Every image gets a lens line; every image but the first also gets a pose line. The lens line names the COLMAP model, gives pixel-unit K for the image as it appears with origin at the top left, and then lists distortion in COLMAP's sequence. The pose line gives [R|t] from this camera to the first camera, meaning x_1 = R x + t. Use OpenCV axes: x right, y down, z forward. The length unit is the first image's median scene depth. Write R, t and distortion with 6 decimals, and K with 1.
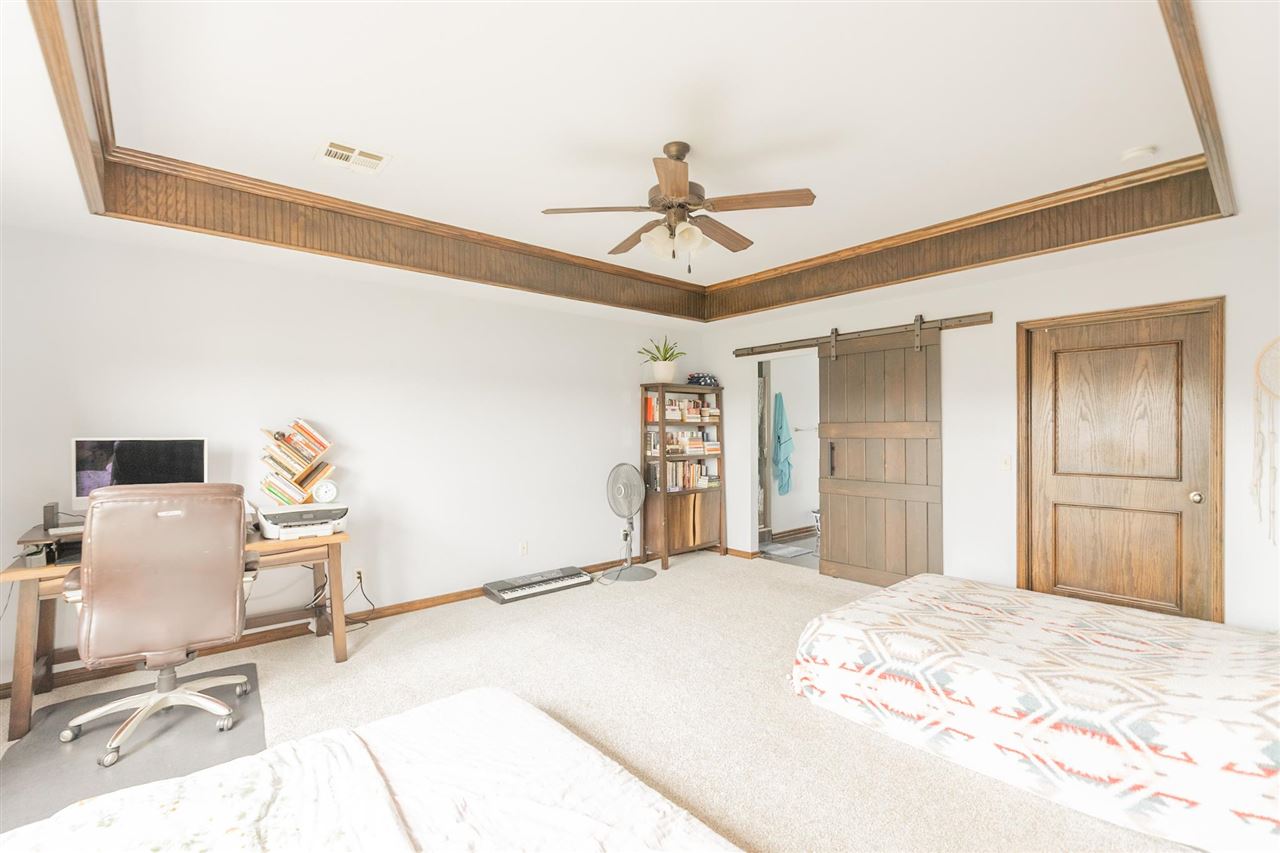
lens RADIAL K [[558.8, 0, 648.1], [0, 558.8, 434.1], [0, 0, 1]] dist [-0.001239, -0.000159]
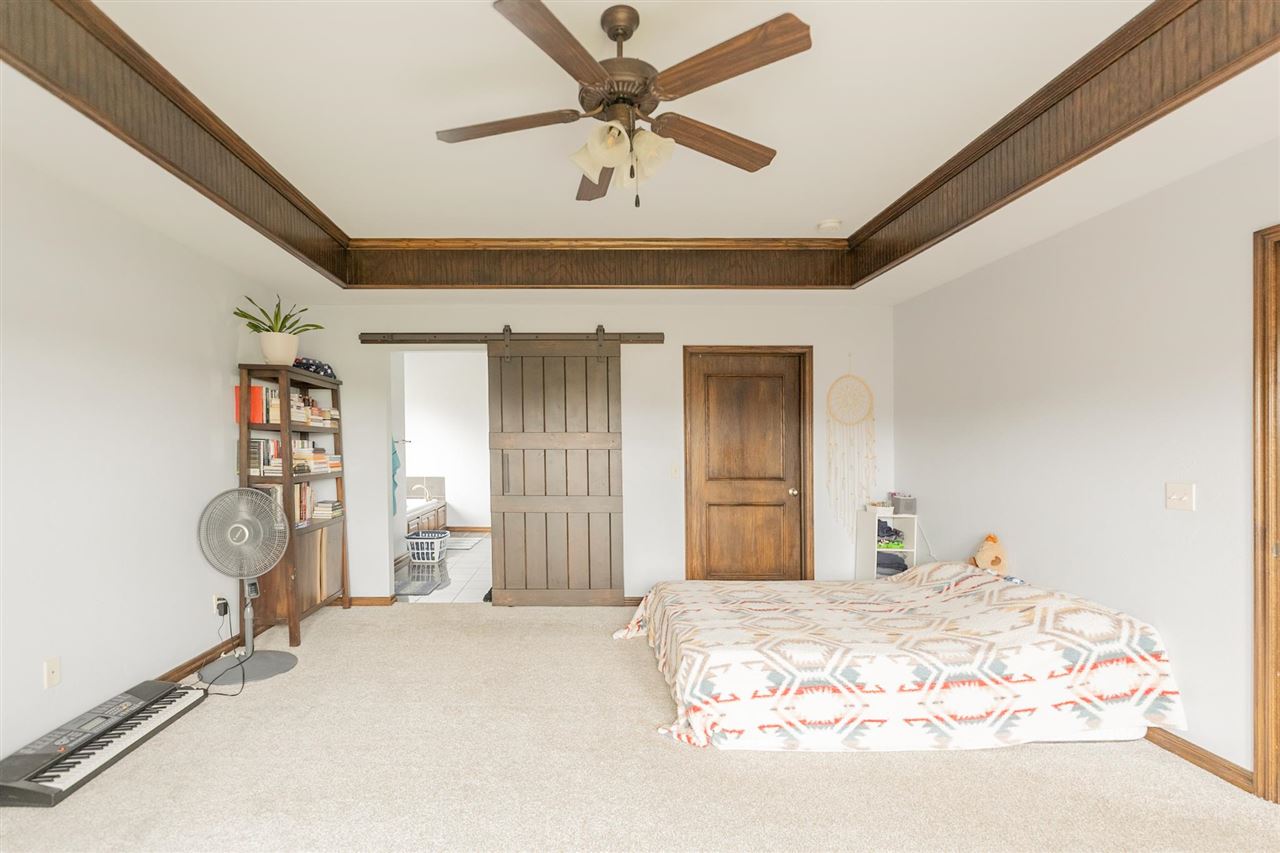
lens RADIAL K [[582.0, 0, 577.6], [0, 582.0, 451.9], [0, 0, 1]] dist [-0.001683, 0.001415]
pose [[0.663351, 0.001848, 0.748306, -0.376159], [-0.001046, 0.999998, -0.001543, 0.016434], [-0.748308, 0.000241, 0.663351, 0.406521]]
